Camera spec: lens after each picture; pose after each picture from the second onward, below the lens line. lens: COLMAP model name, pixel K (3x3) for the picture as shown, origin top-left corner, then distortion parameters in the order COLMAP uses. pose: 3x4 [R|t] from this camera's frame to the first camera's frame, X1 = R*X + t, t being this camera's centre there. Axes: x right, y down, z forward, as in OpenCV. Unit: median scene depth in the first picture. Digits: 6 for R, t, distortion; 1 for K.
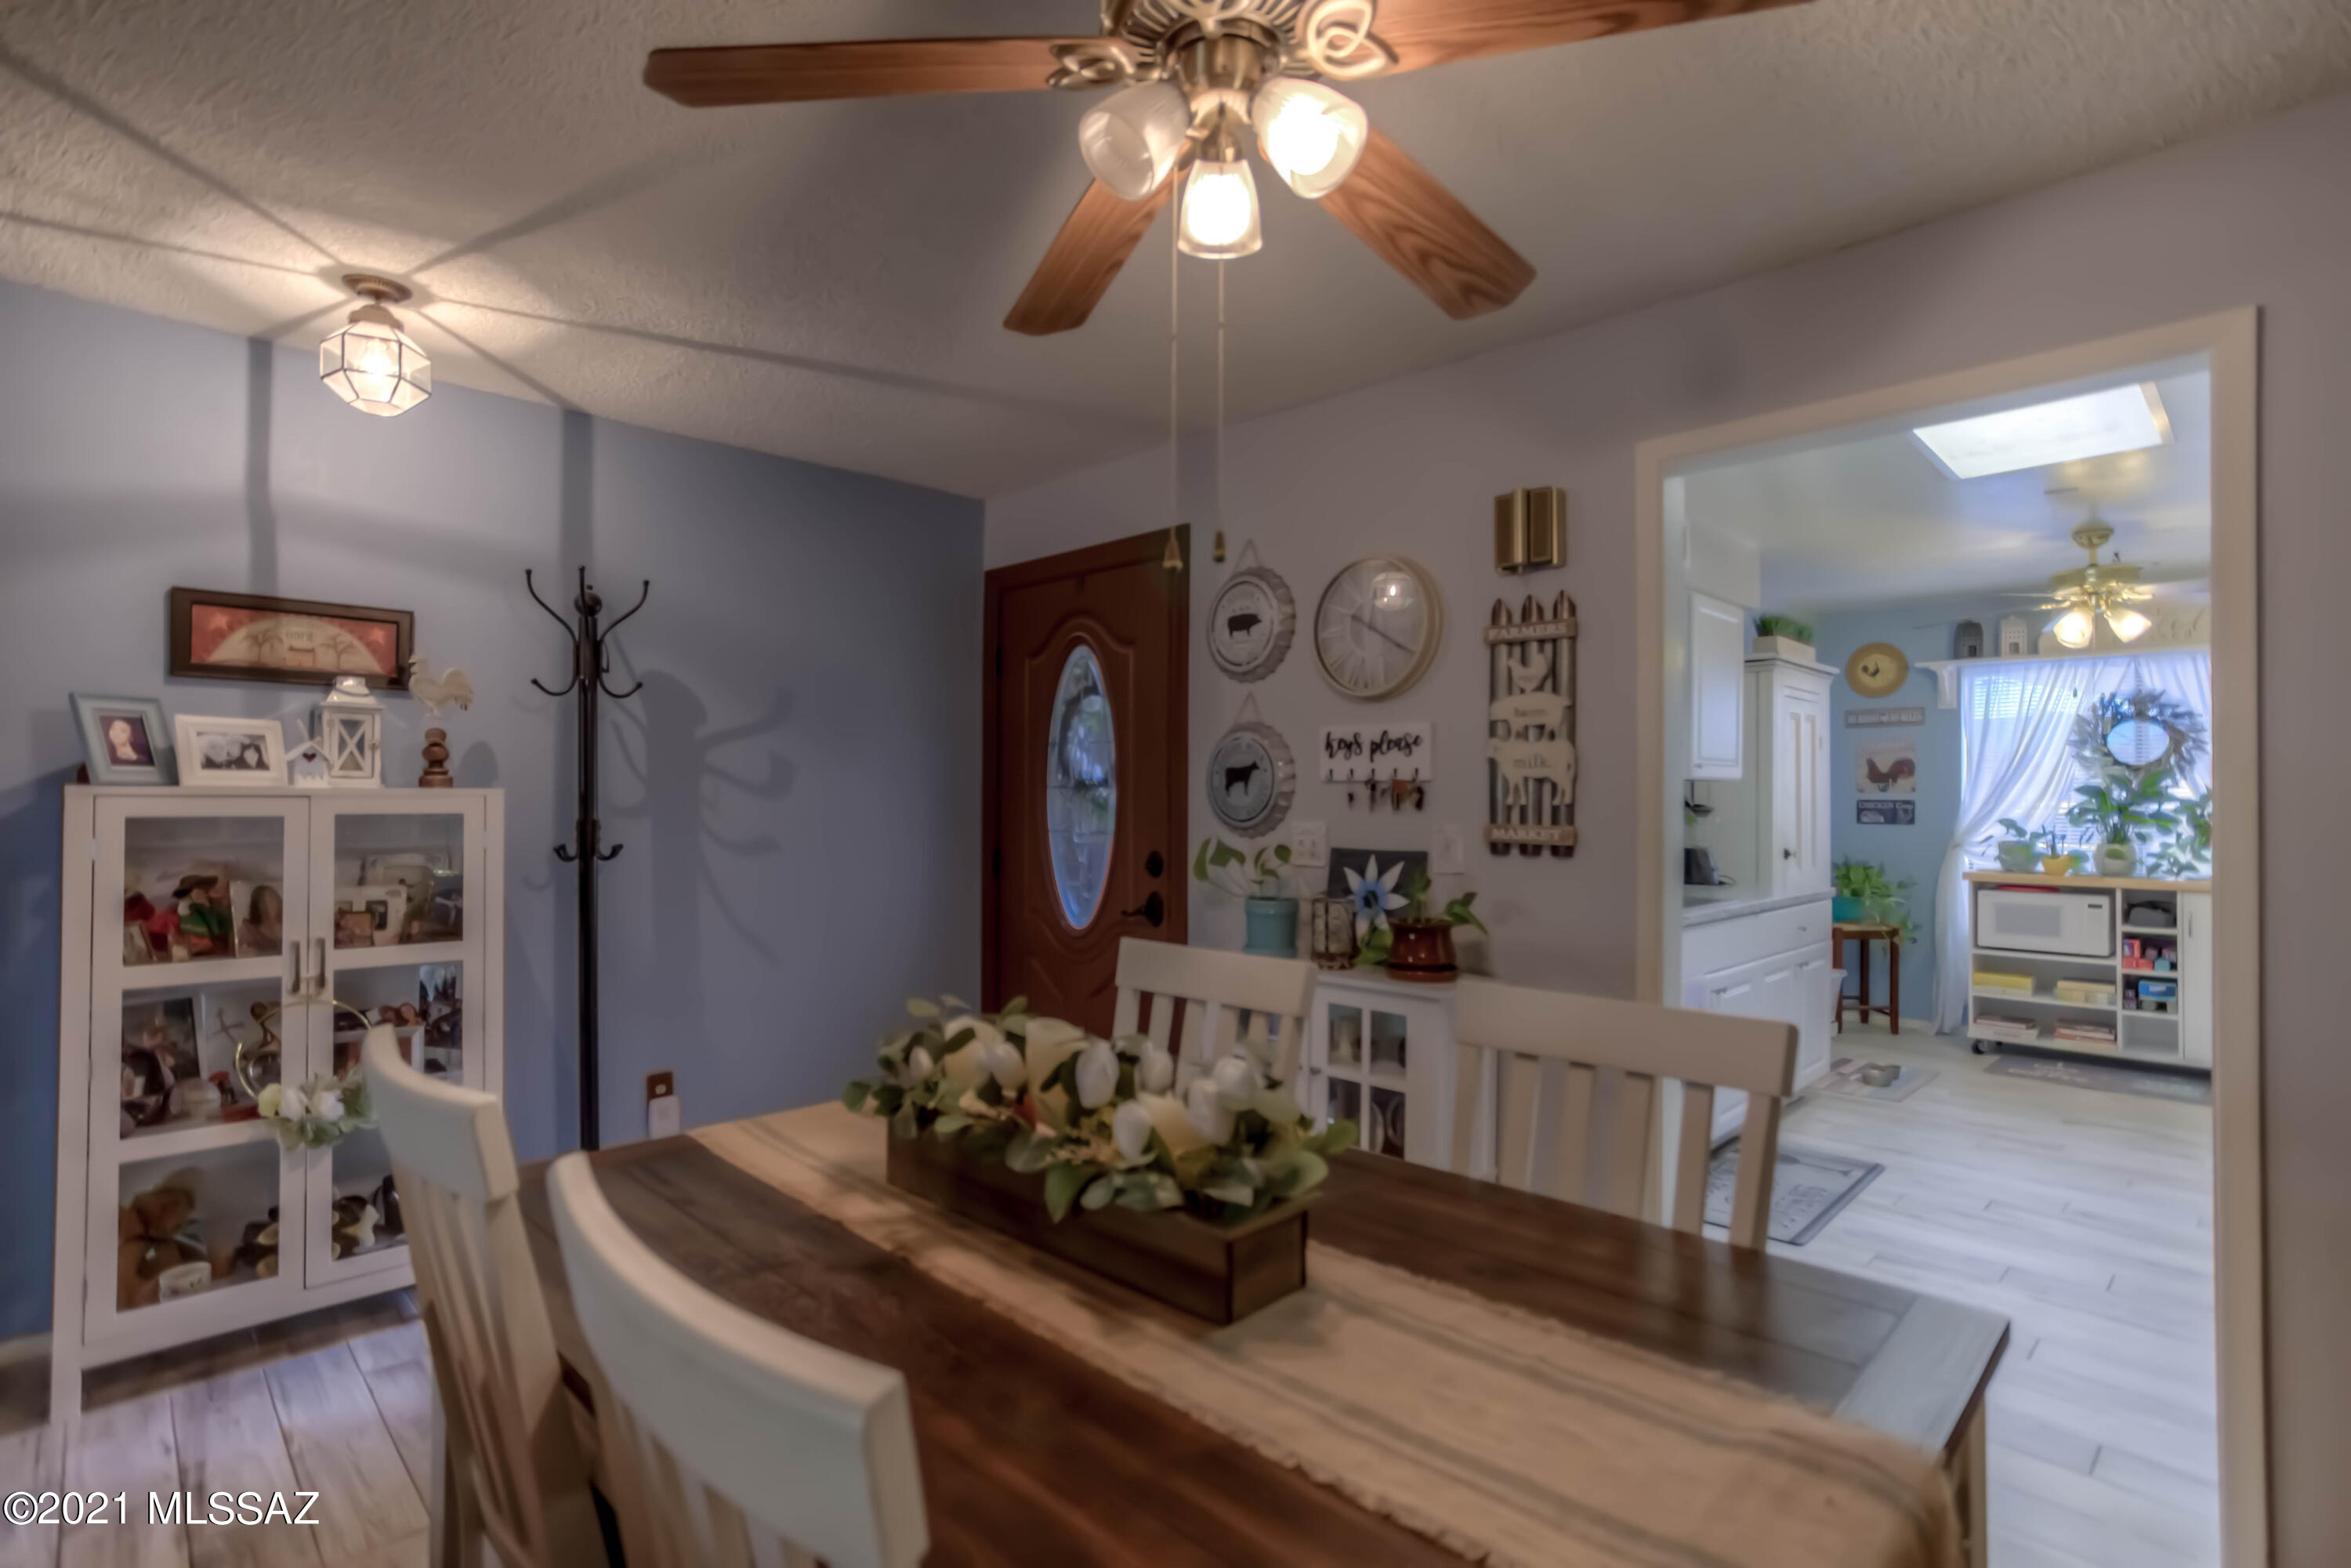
lens RADIAL K [[1138.0, 0, 1174.8], [0, 1138.0, 793.0], [0, 0, 1]] dist [-0.033323, 0.025294]
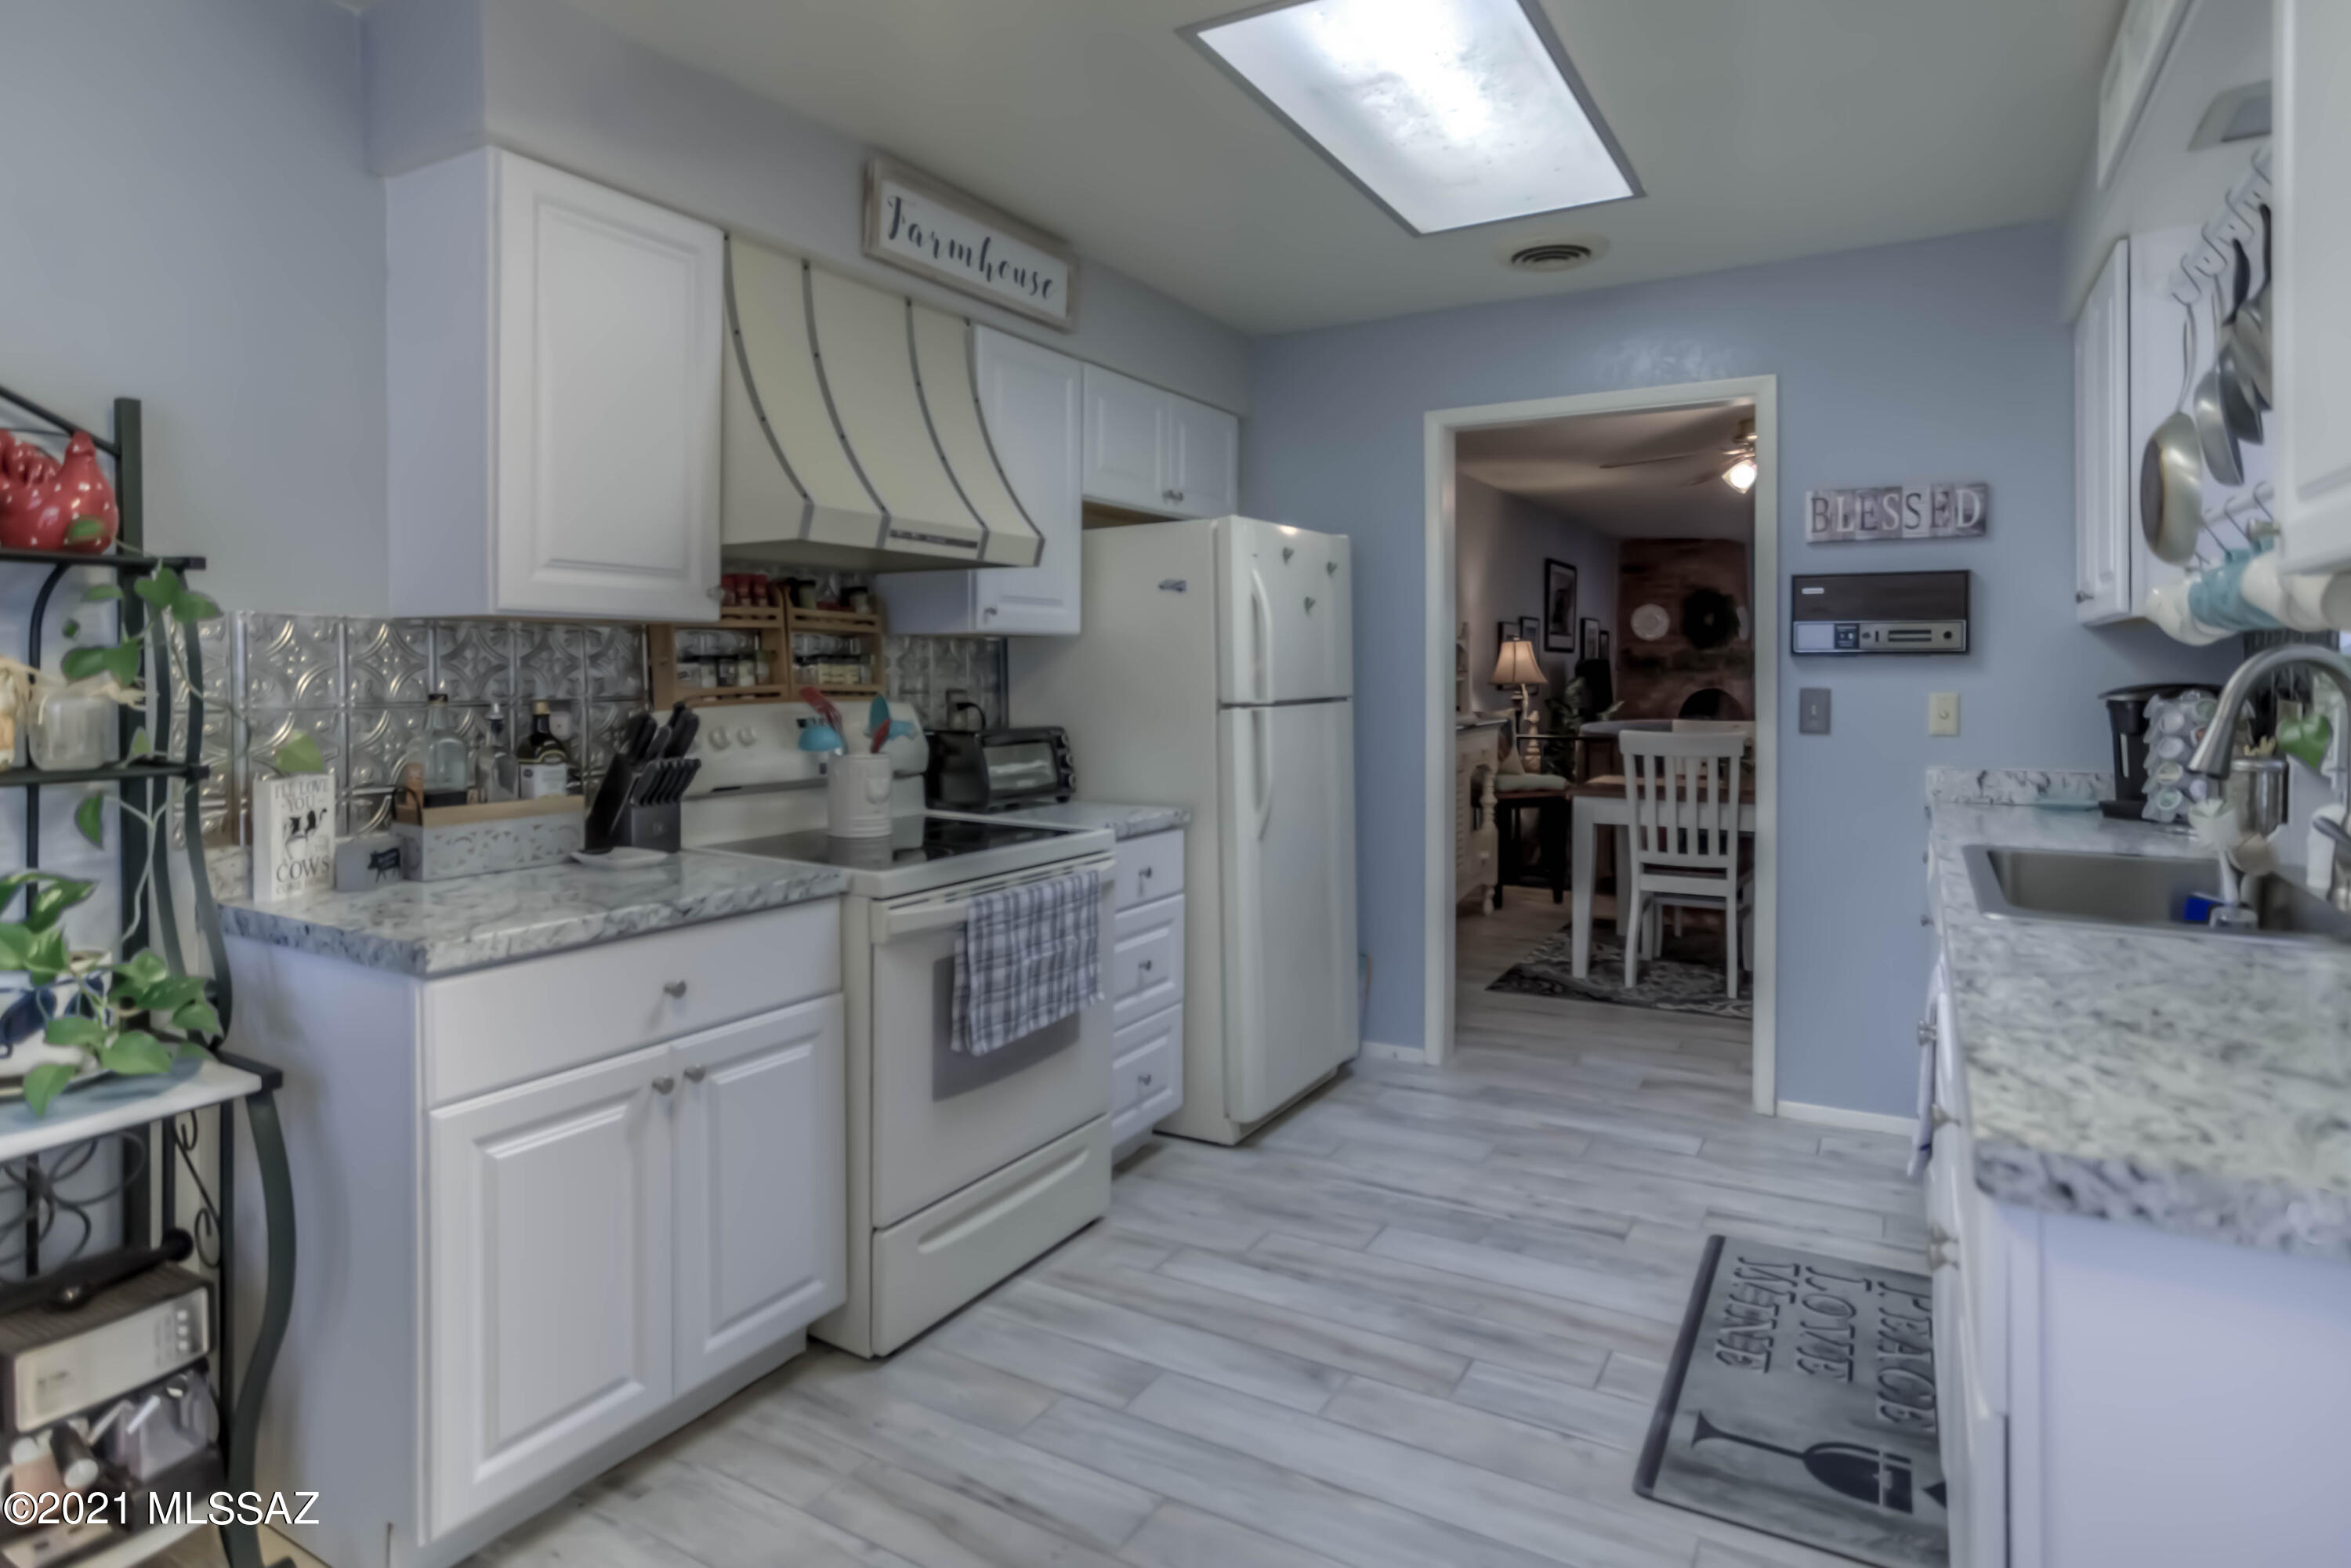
lens RADIAL K [[1246.5, 0, 1171.8], [0, 1246.5, 678.3], [0, 0, 1]] dist [-0.053556, 0.053181]
pose [[-0.968891, 0.001657, -0.247481, 0.709331], [0.001690, 0.999999, 0.000081, 0.011977], [0.247481, -0.000340, -0.968893, 1.090518]]
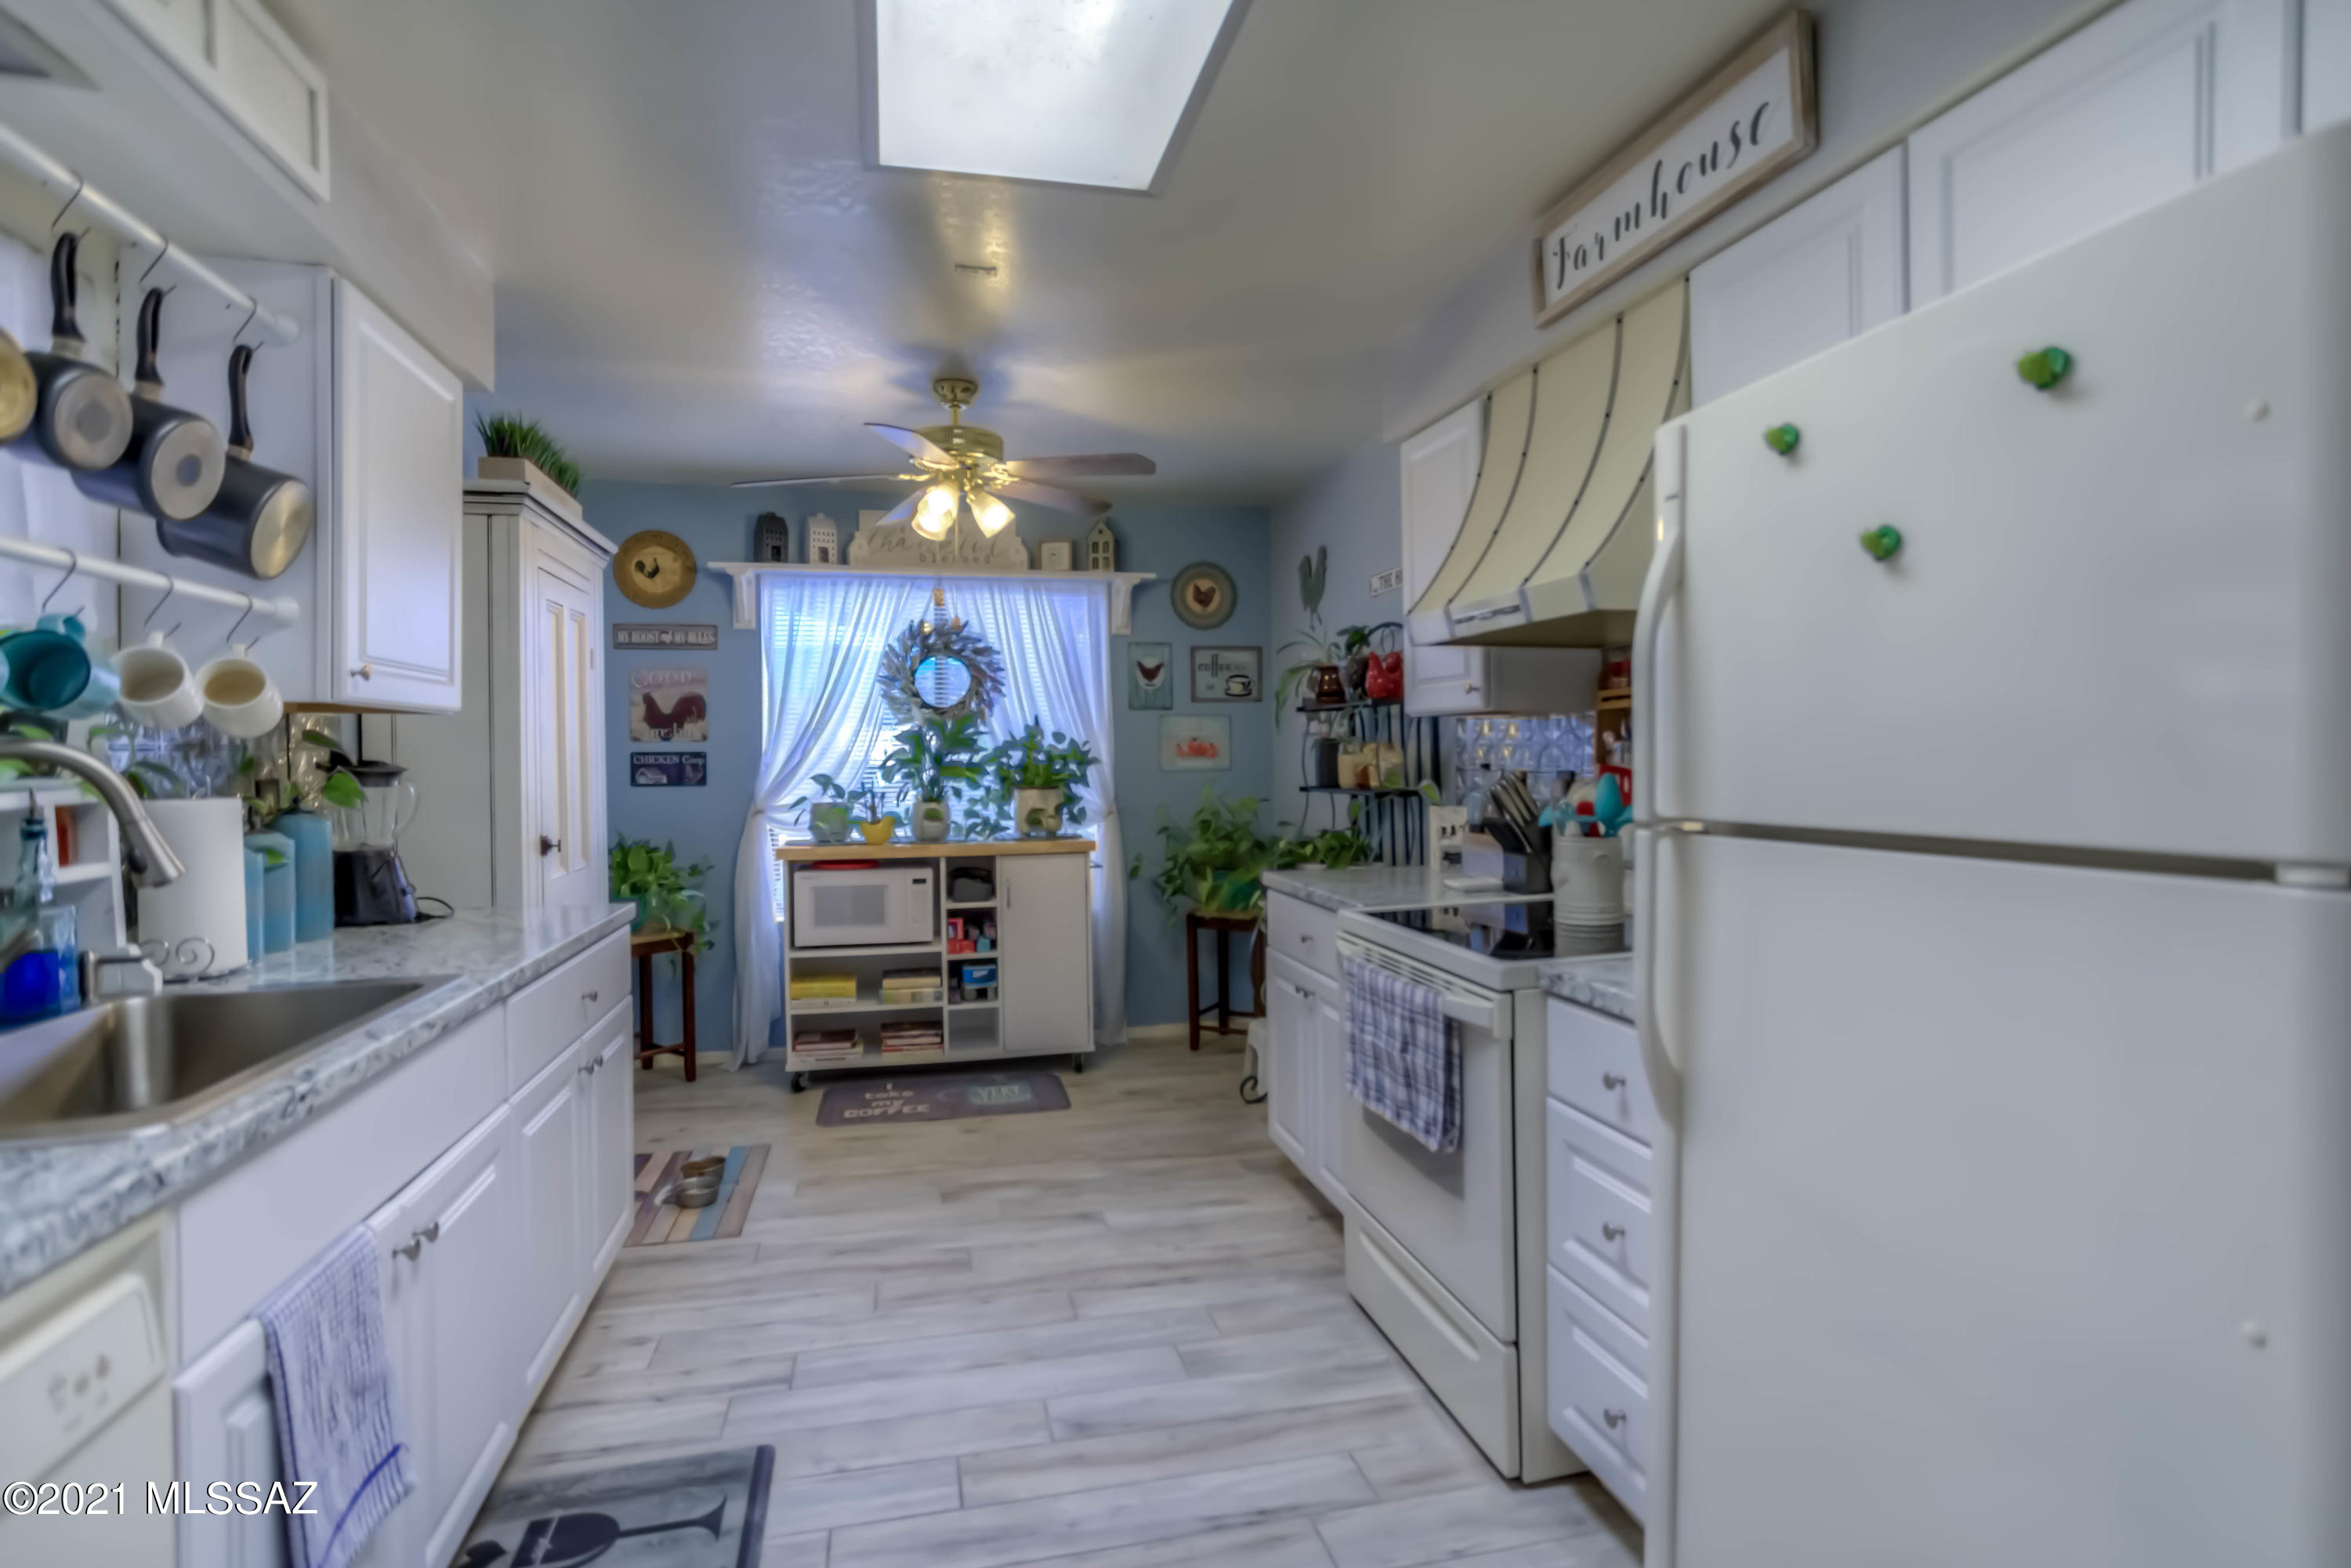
lens RADIAL K [[1164.5, 0, 1184.3], [0, 1164.5, 765.1], [0, 0, 1]] dist [-0.057638, 0.046254]
pose [[0.512002, -0.016723, 0.858821, 0.214135], [0.006321, 0.999857, 0.015700, 0.006330], [-0.858961, -0.002610, 0.512034, 0.434922]]
